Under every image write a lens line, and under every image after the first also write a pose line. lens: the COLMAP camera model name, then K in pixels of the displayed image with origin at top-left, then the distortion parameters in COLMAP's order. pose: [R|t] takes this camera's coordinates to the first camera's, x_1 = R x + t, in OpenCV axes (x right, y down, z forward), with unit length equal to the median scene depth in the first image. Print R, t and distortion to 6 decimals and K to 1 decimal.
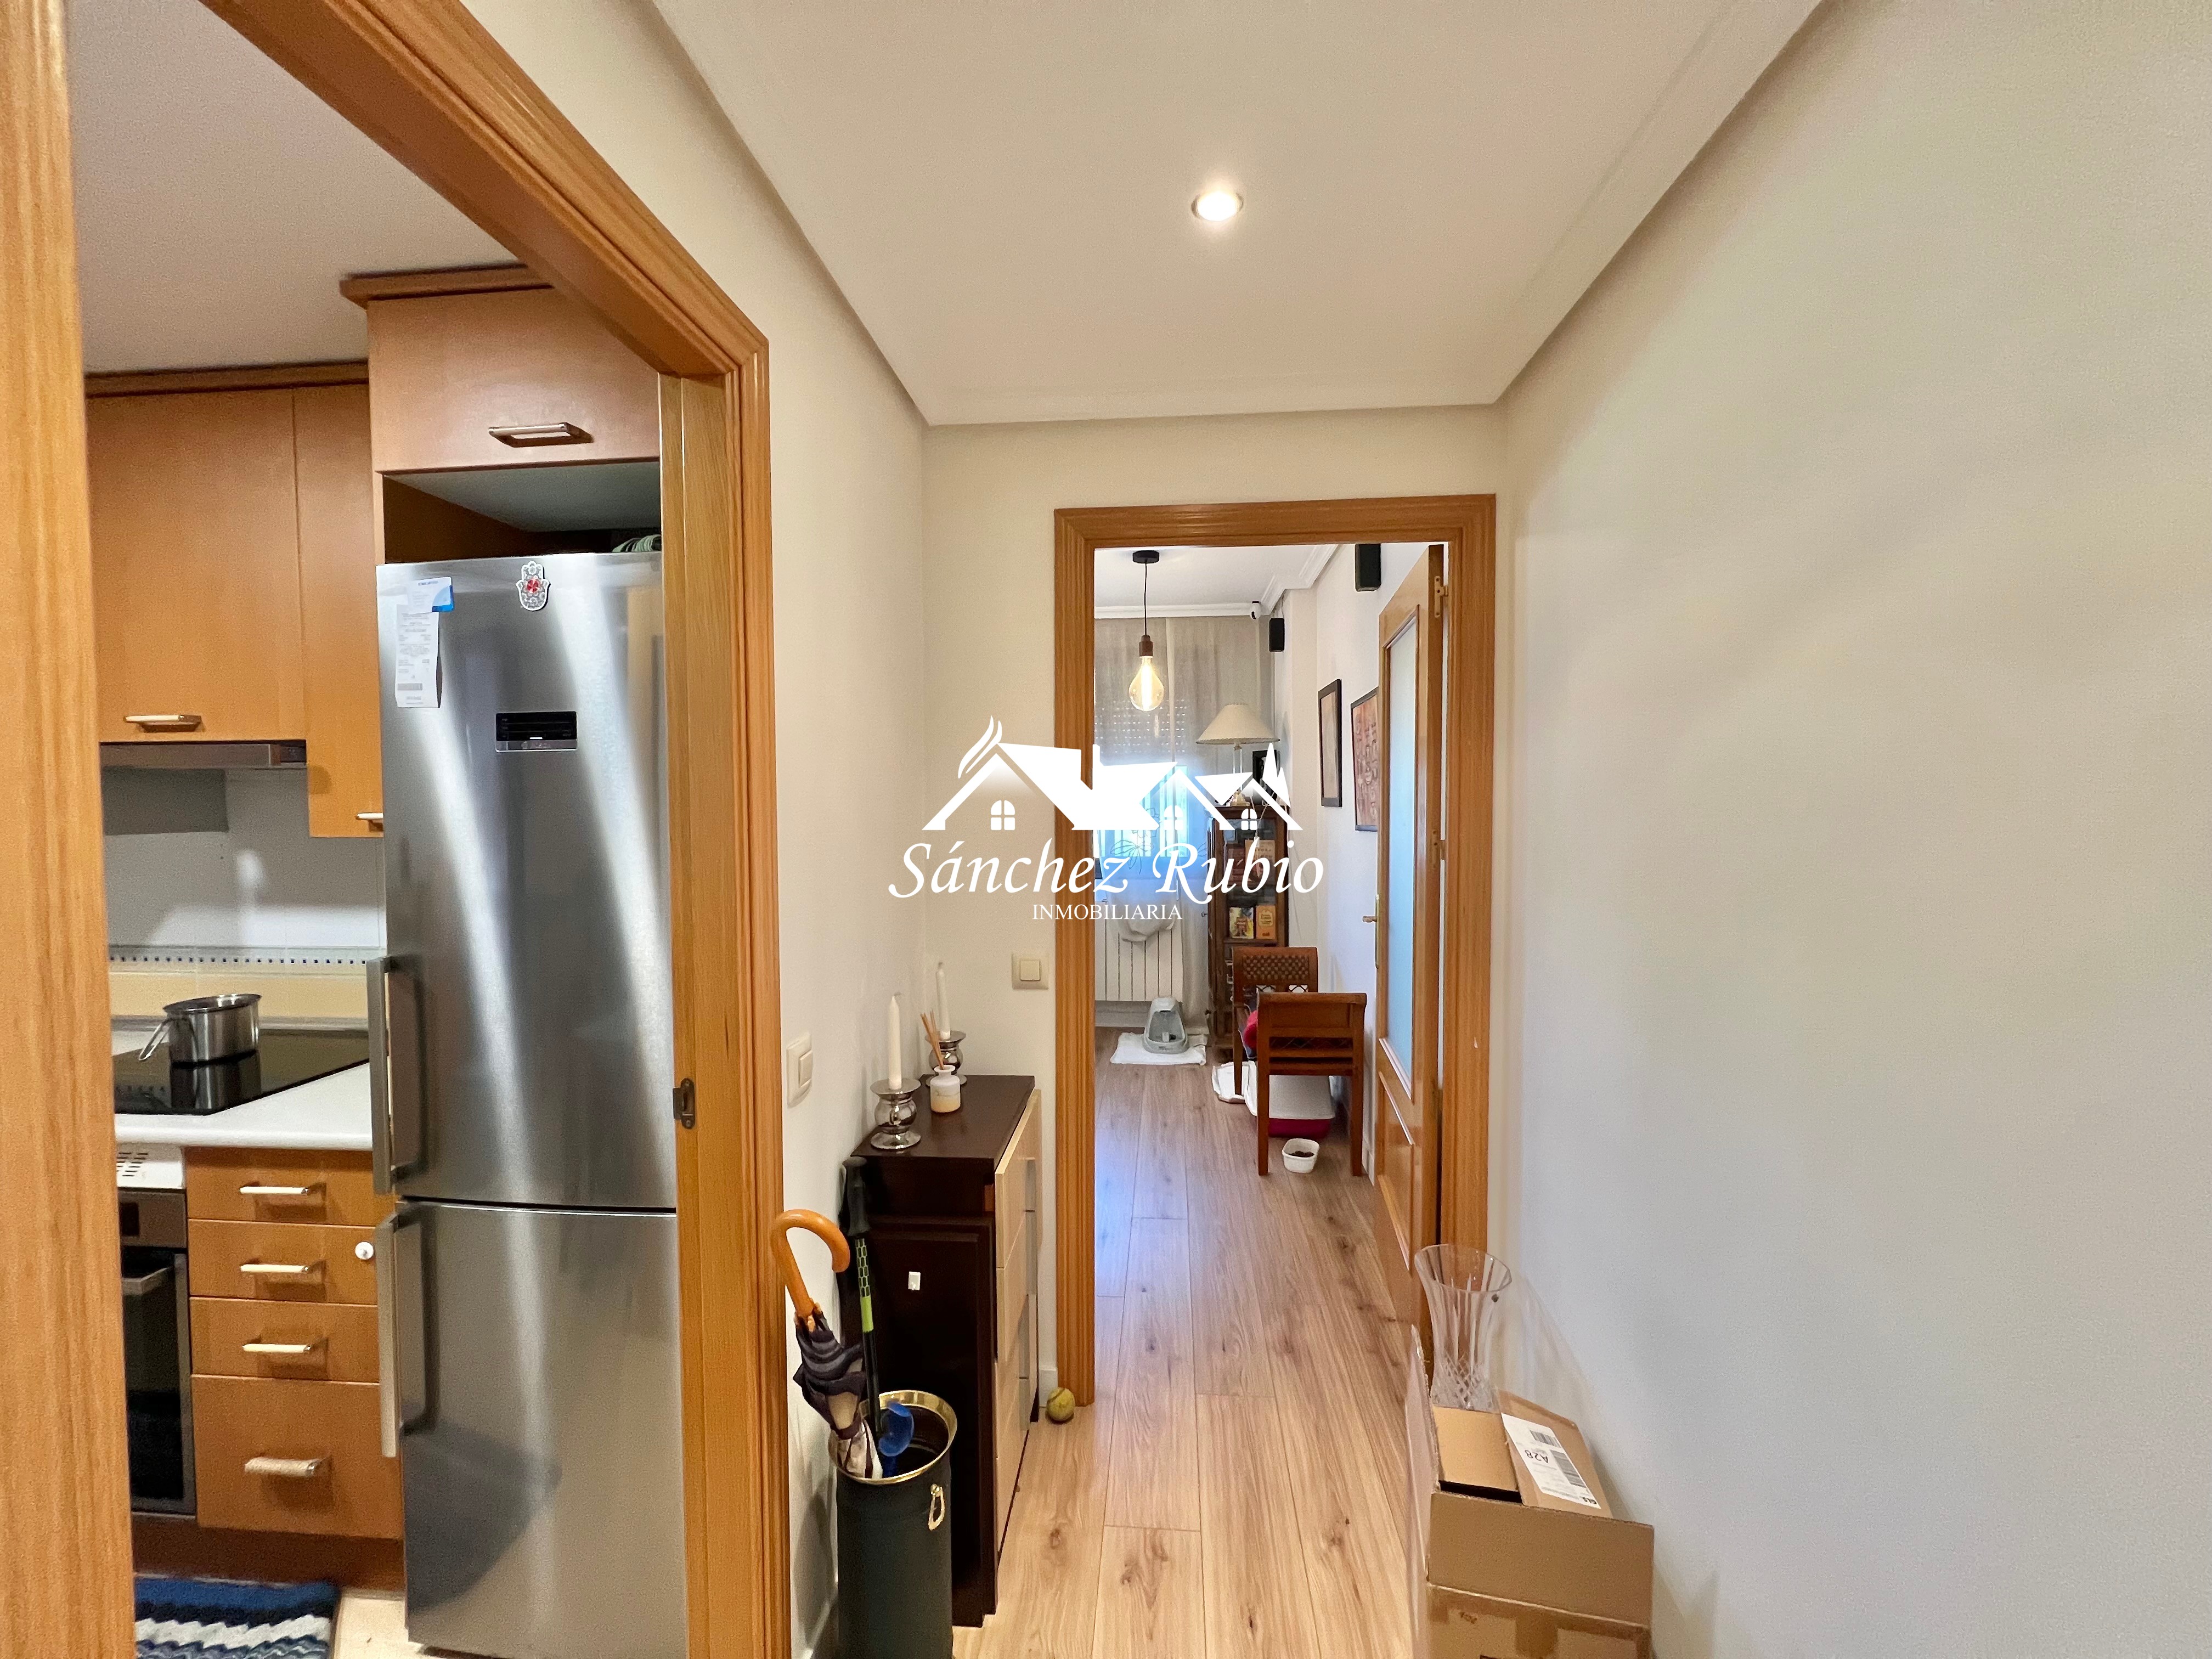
lens RADIAL K [[884.4, 0, 1100.7], [0, 884.4, 821.9], [0, 0, 1]] dist [-0.001482, 0.000540]
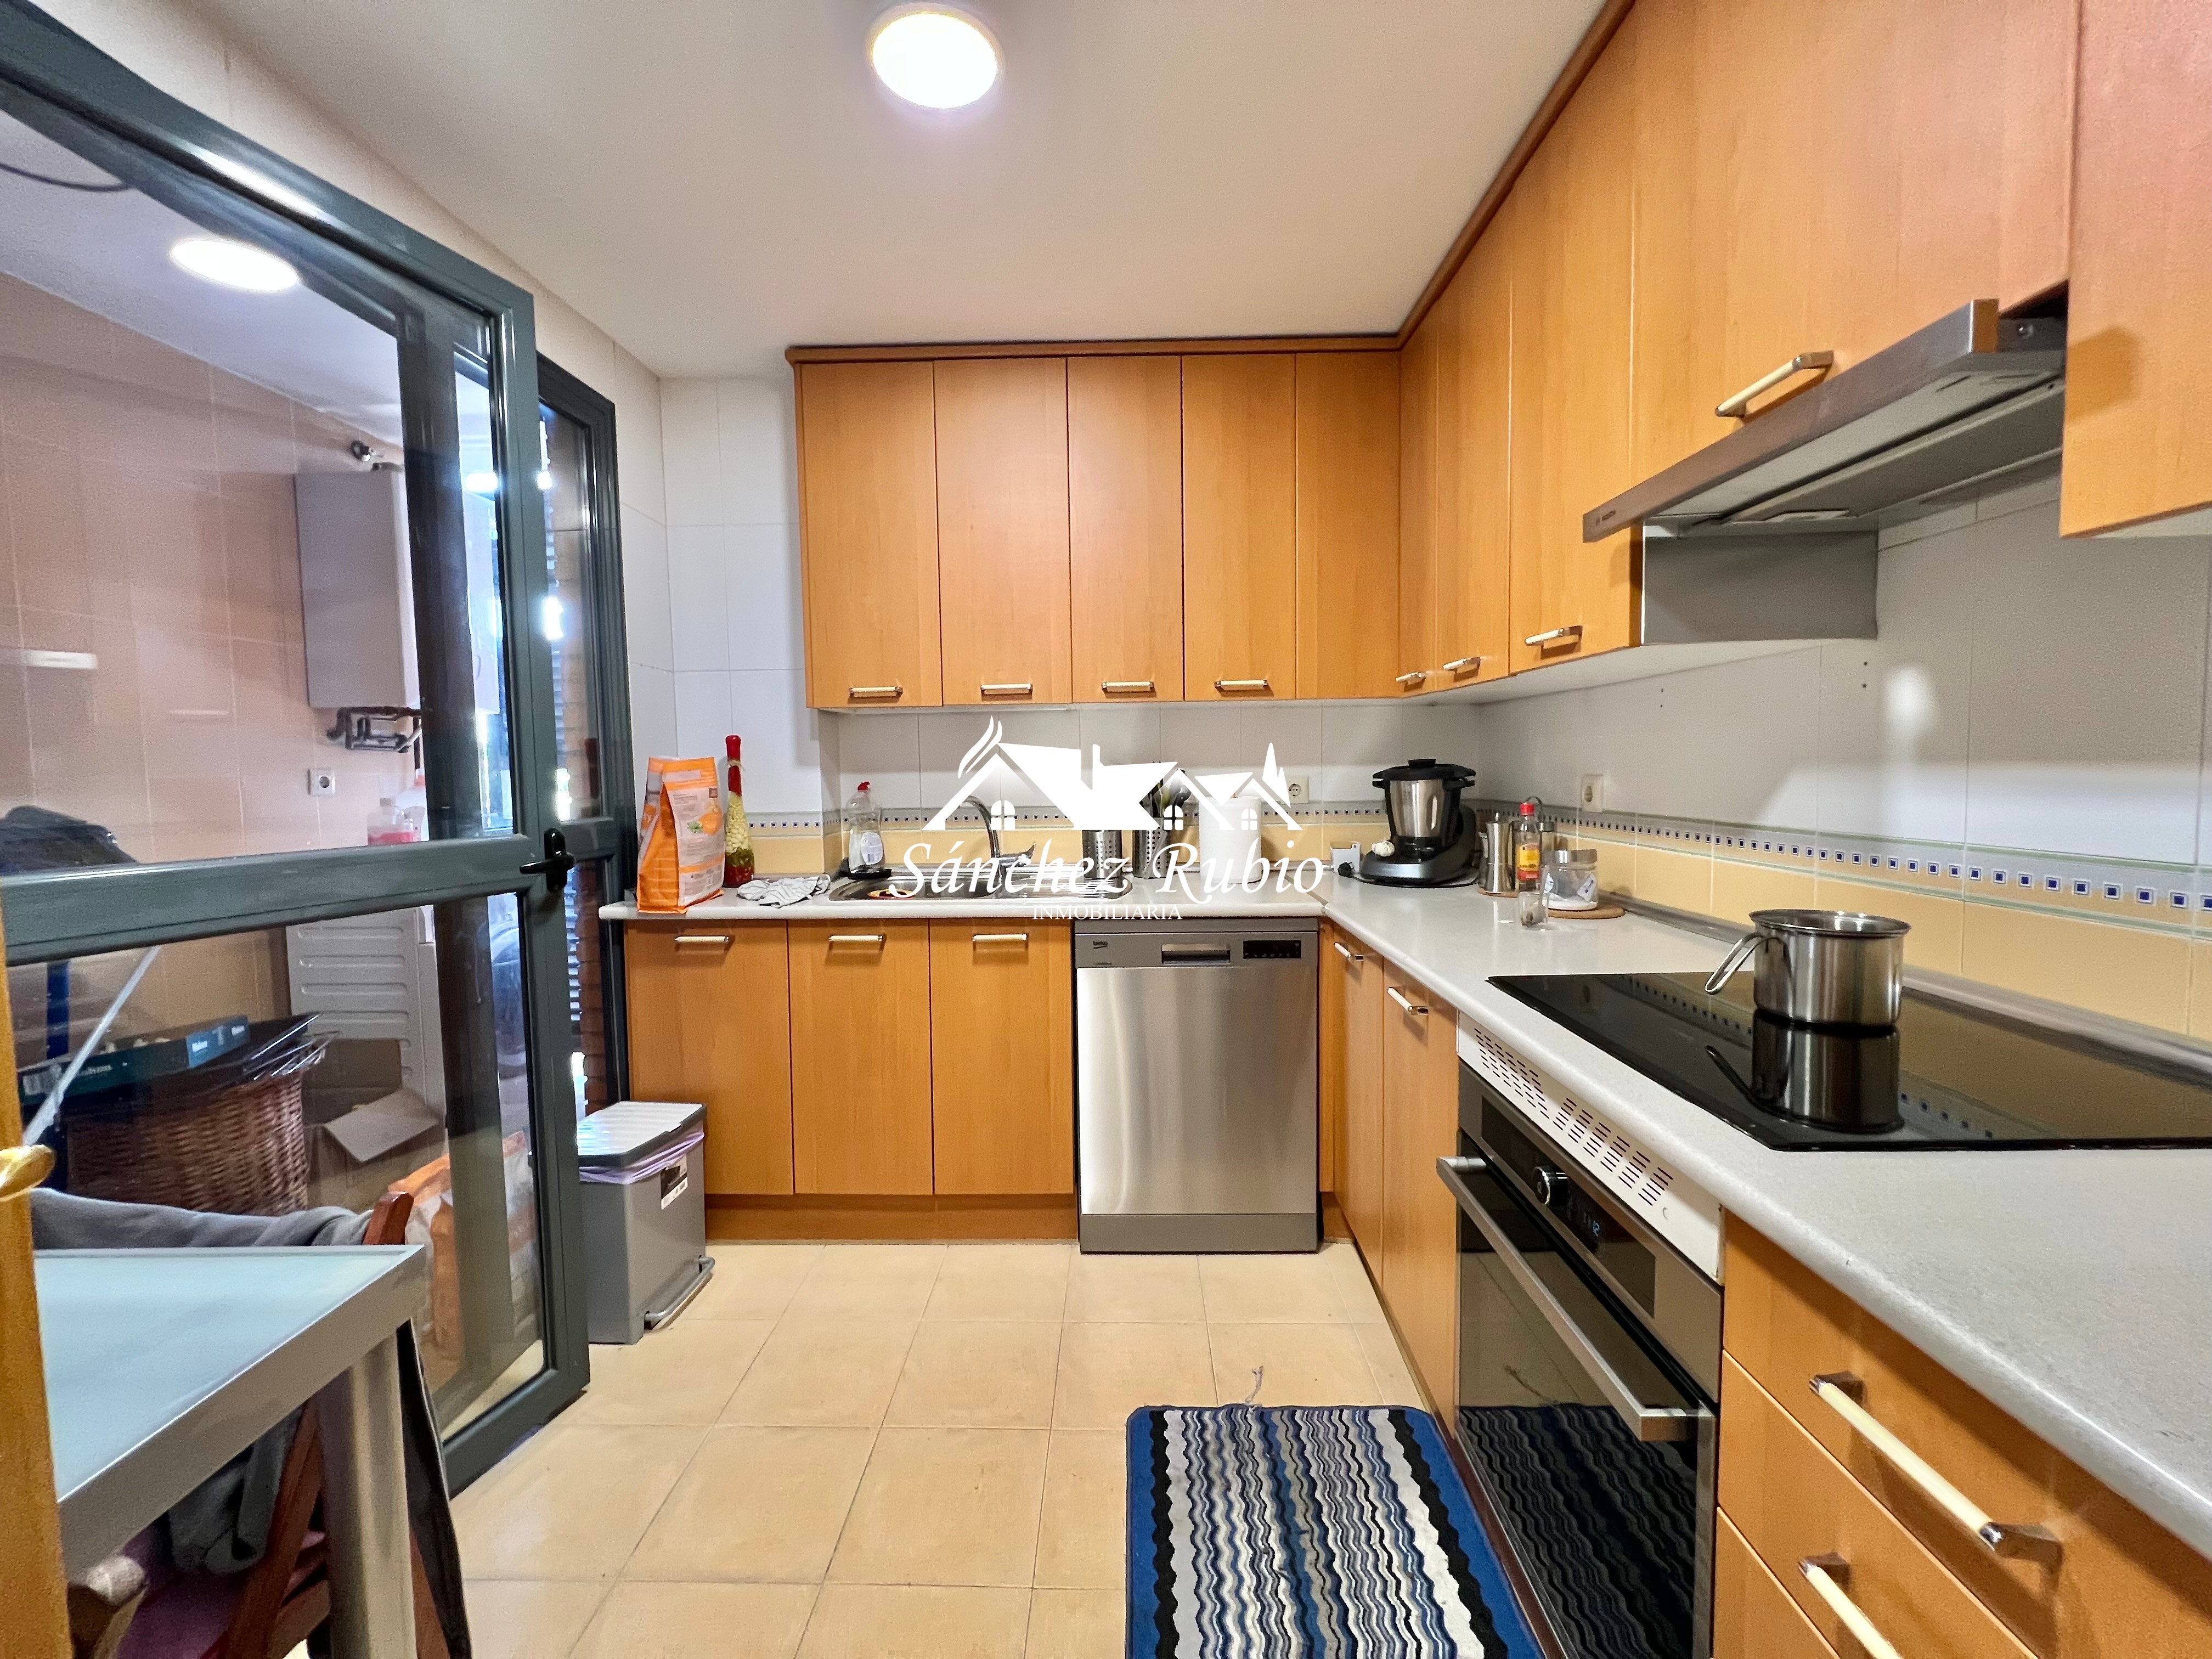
lens RADIAL K [[884.4, 0, 1100.7], [0, 884.4, 821.9], [0, 0, 1]] dist [-0.001482, 0.000540]
pose [[0.057371, 0.067440, -0.996073, -0.479165], [-0.012768, 0.997684, 0.066813, 0.110929], [0.998271, 0.008884, 0.058099, 0.510057]]
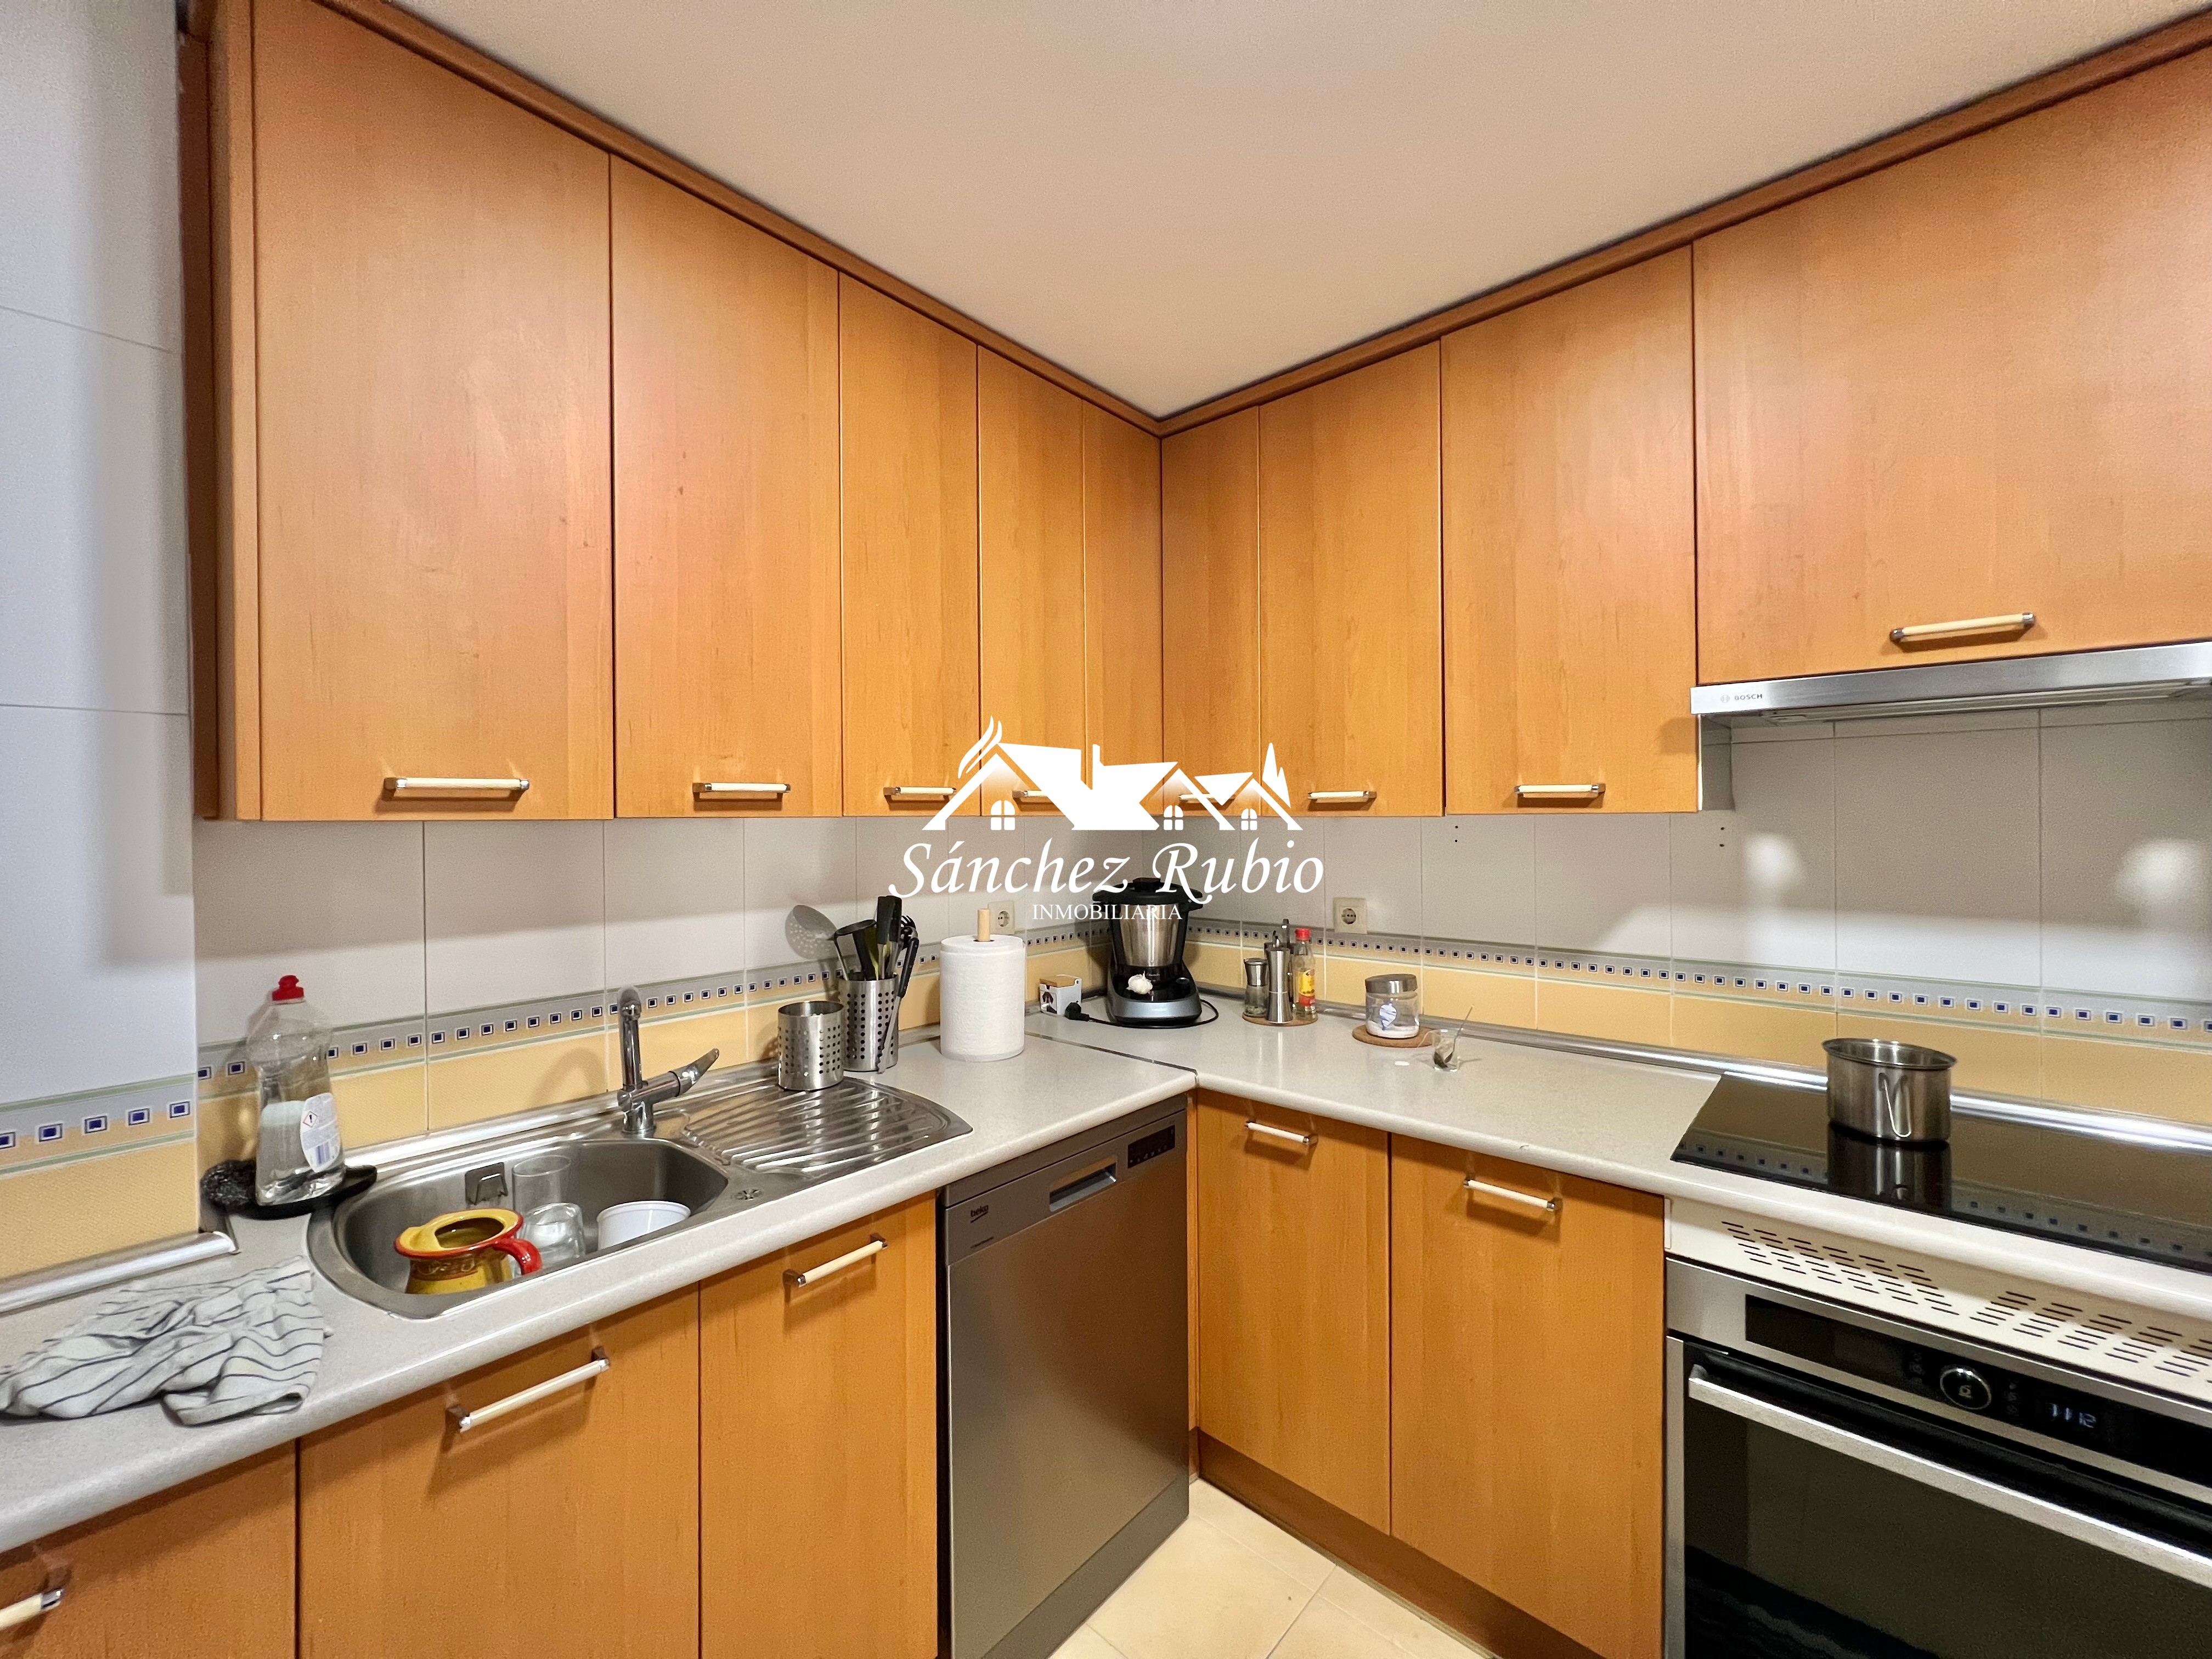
lens RADIAL K [[884.4, 0, 1100.7], [0, 884.4, 821.9], [0, 0, 1]] dist [-0.001482, 0.000540]
pose [[0.796473, -0.001202, -0.604672, -1.075635], [-0.011035, 0.999803, -0.016523, 0.043932], [0.604573, 0.019833, 0.796303, 0.079095]]
